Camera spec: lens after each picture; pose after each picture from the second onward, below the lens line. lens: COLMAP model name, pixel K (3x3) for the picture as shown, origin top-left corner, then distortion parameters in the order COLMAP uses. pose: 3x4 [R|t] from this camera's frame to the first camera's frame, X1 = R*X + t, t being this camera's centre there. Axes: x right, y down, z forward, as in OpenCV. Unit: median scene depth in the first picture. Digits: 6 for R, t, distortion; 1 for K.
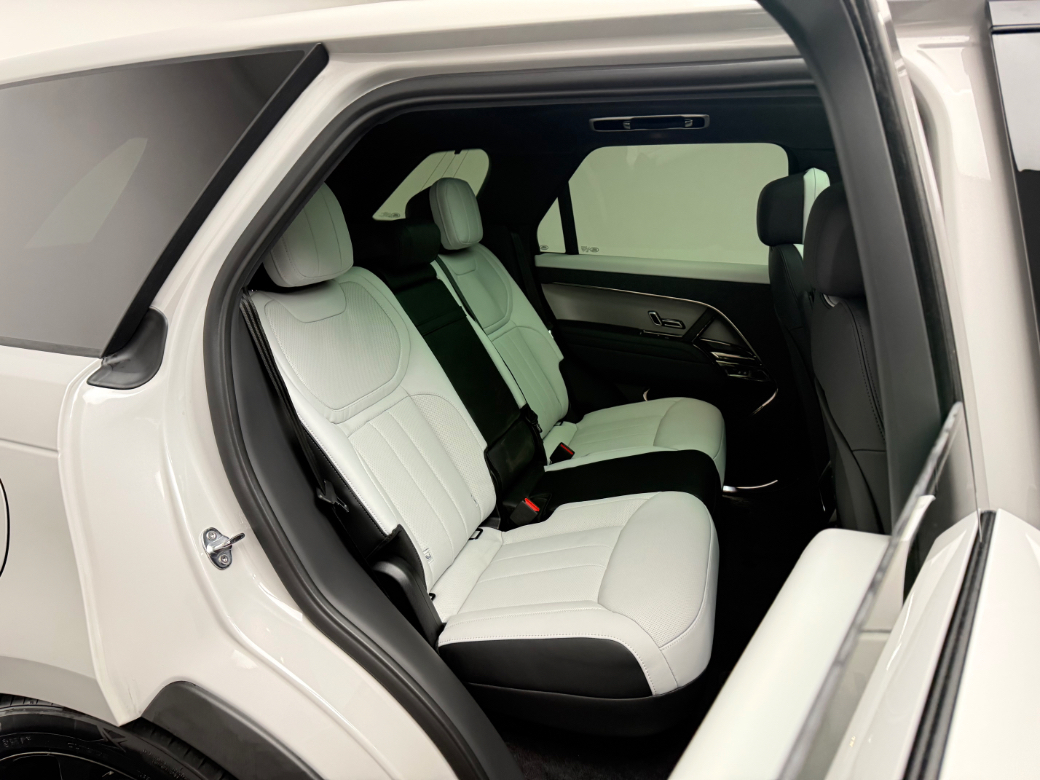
lens RADIAL K [[744.3, 0, 586.6], [0, 744.3, 383.6], [0, 0, 1]] dist [0.071855, -0.000128]
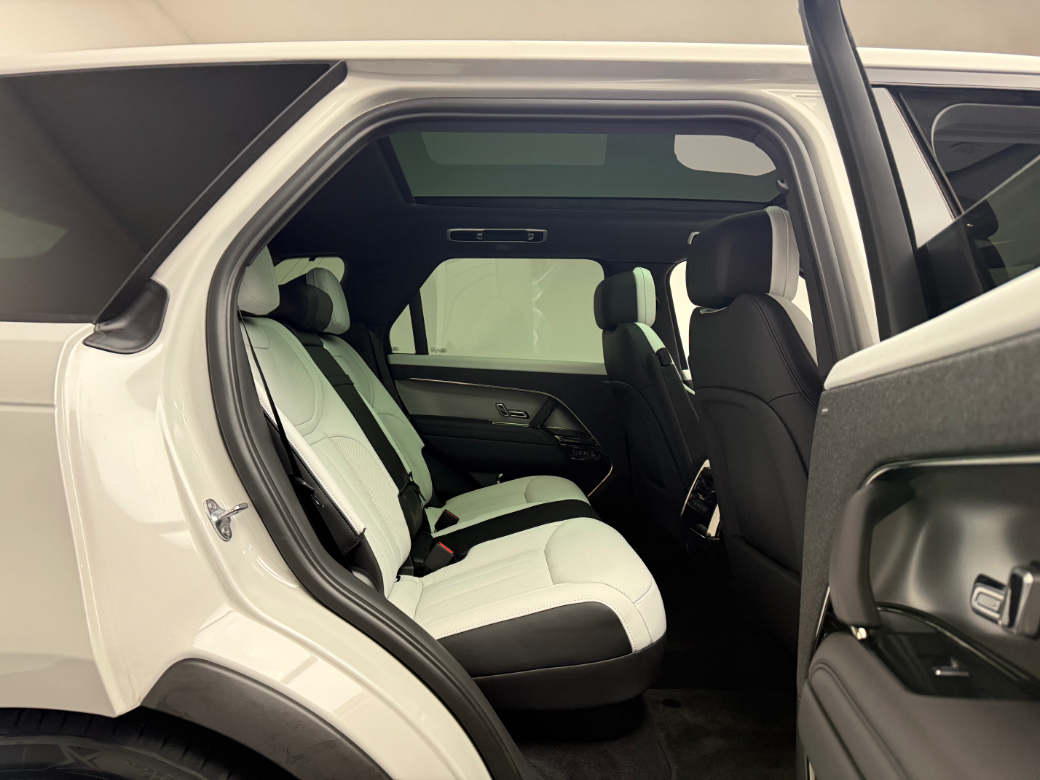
lens RADIAL K [[726.9, 0, 564.4], [0, 726.9, 390.3], [0, 0, 1]] dist [0.091279, -0.002633]
pose [[0.941819, -0.021129, 0.335456, -0.335152], [0.108535, 0.963677, -0.244023, 0.288981], [-0.318115, 0.266234, 0.909902, -0.021128]]
